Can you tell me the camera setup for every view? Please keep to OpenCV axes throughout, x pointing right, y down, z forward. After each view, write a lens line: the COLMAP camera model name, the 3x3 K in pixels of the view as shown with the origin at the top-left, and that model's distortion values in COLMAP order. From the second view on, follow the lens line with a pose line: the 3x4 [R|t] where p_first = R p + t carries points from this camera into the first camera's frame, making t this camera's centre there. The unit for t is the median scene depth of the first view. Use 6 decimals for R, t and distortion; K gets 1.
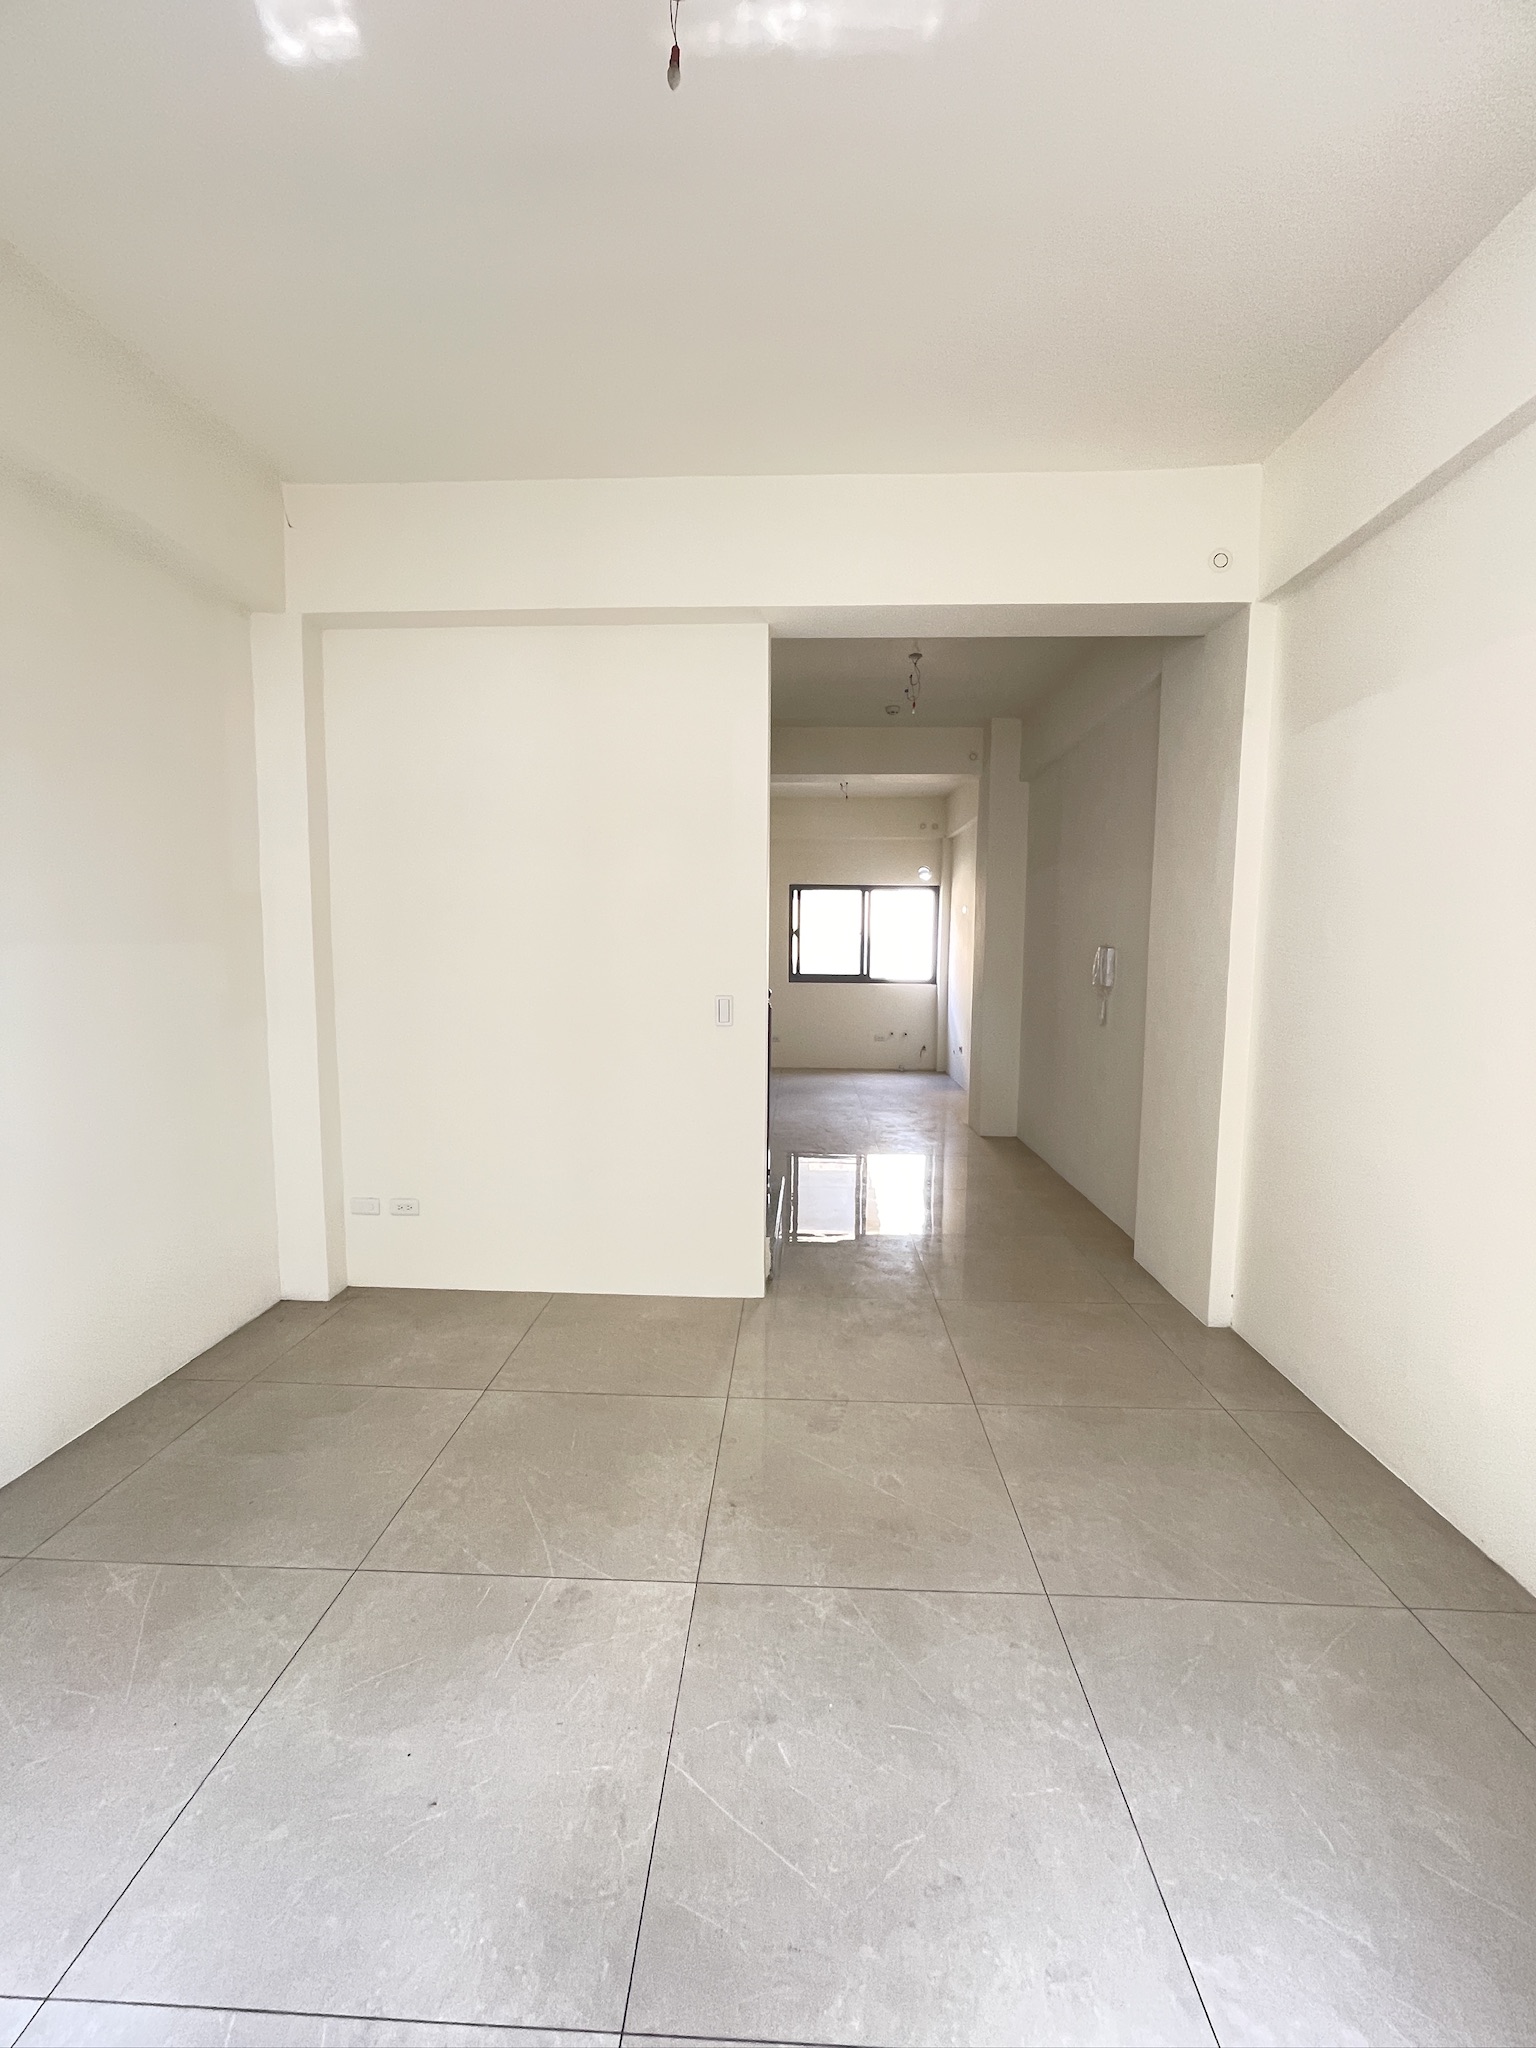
lens RADIAL K [[832.1, 0, 752.9], [0, 832.1, 1018.1], [0, 0, 1]] dist [0.000556, 0.000393]
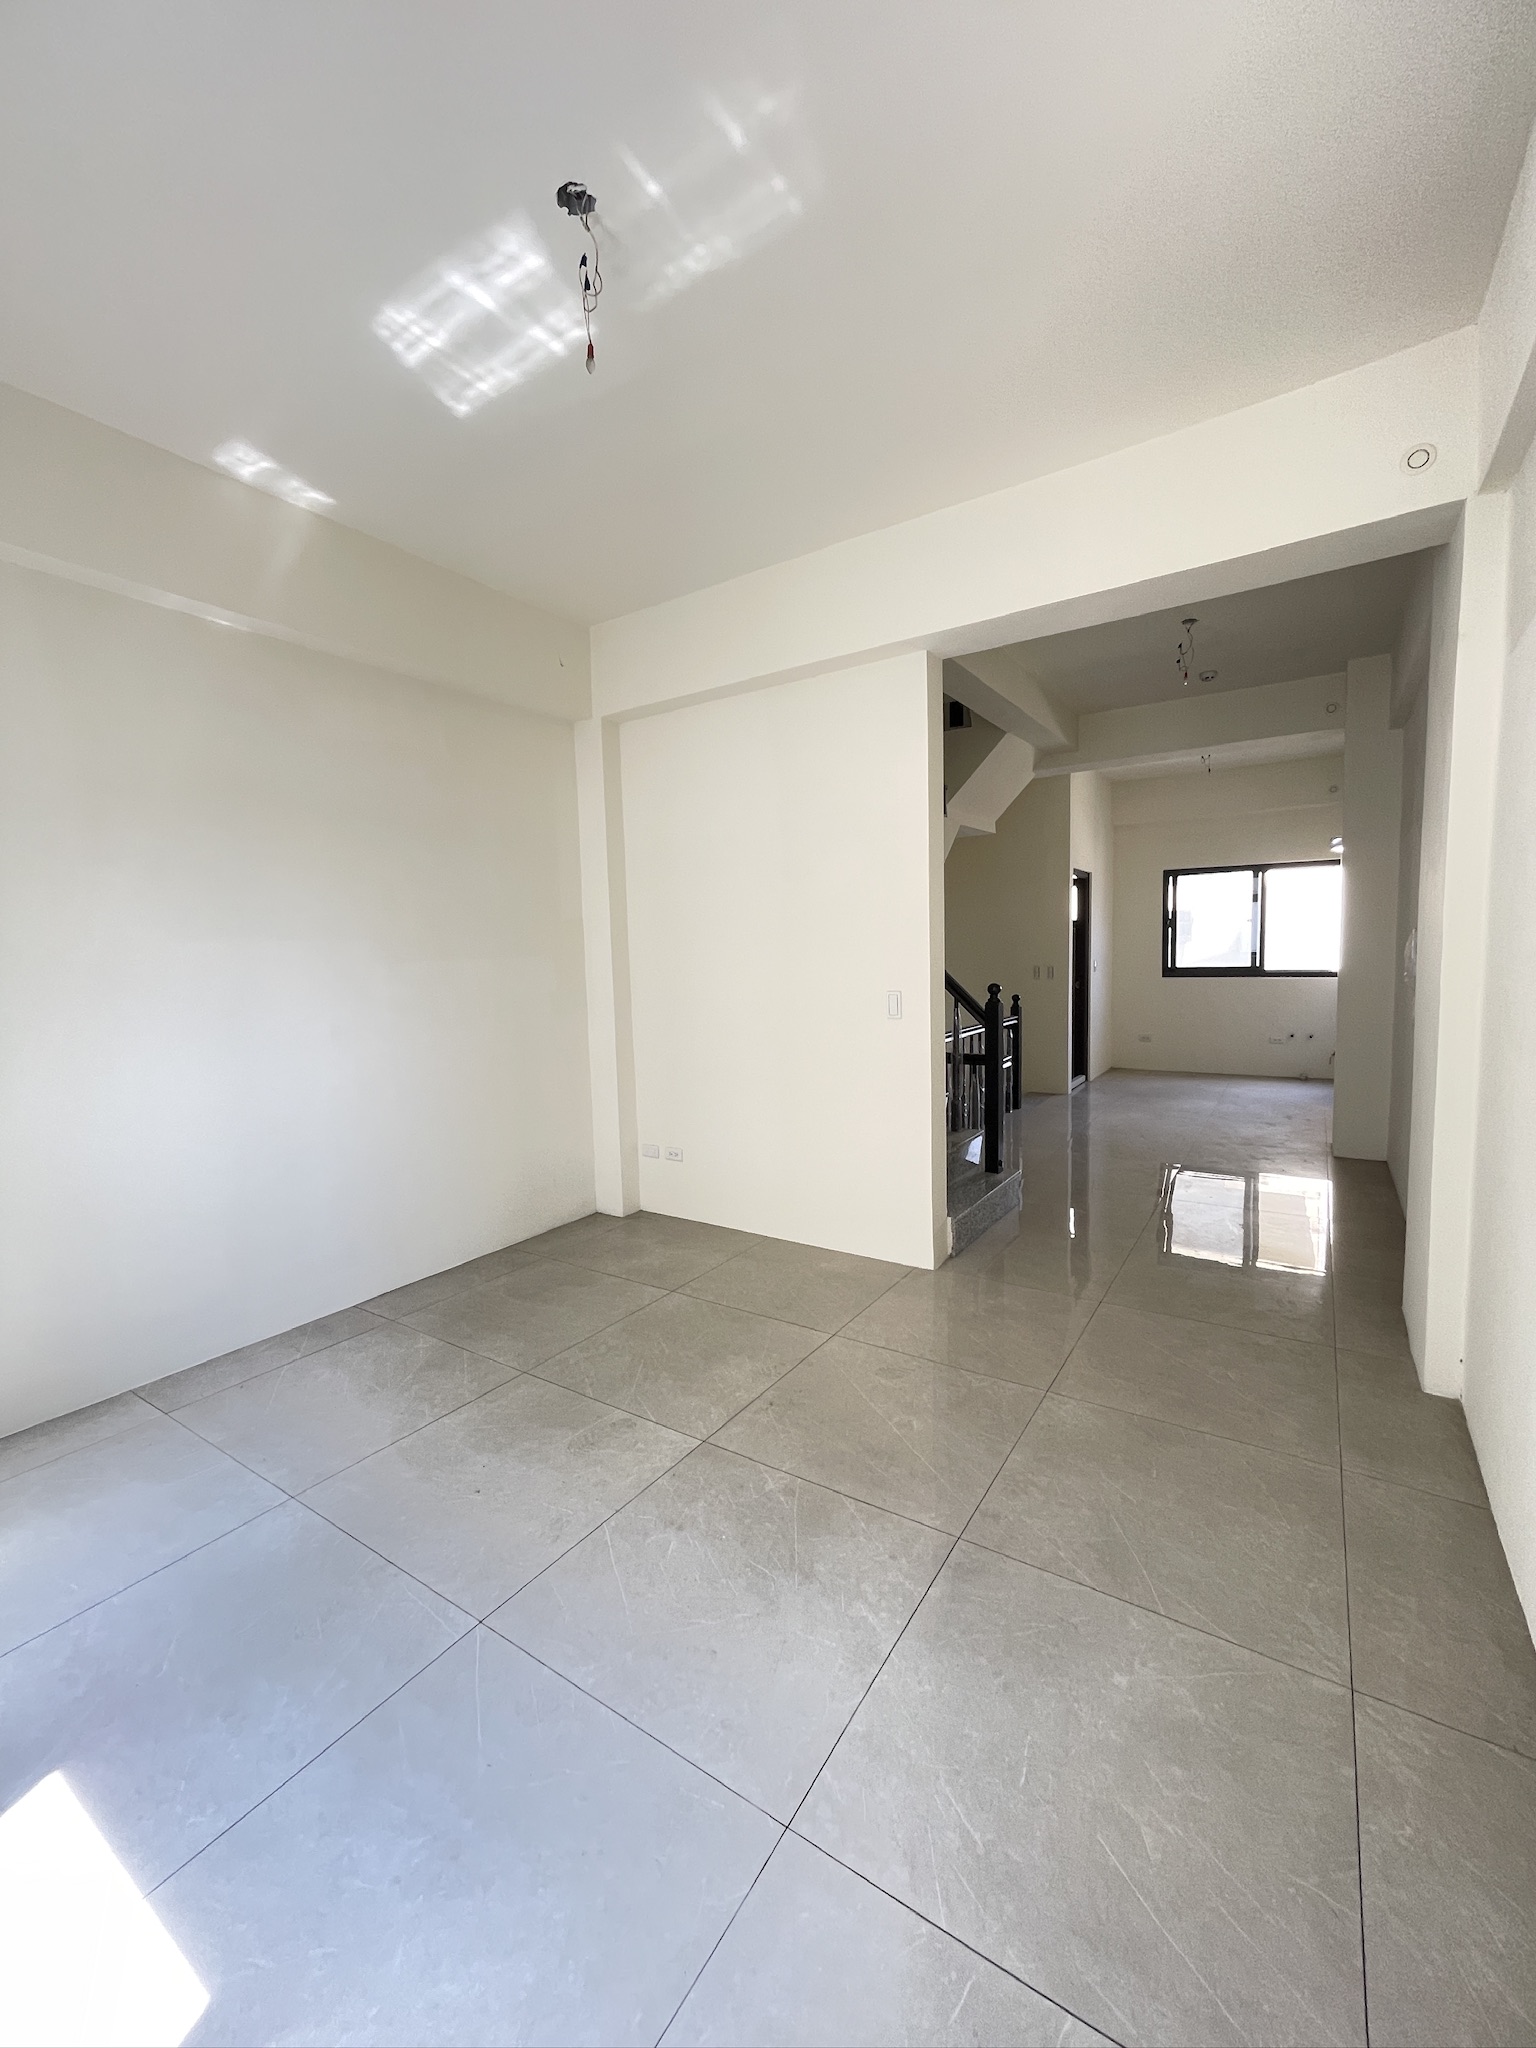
lens RADIAL K [[832.1, 0, 767.5], [0, 832.1, 1017.8], [0, 0, 1]] dist [0.000556, 0.000393]
pose [[0.853381, 0.012064, -0.521148, 0.405988], [-0.010750, 0.999927, 0.005544, 0.003757], [0.521176, 0.000871, 0.853449, -0.037336]]
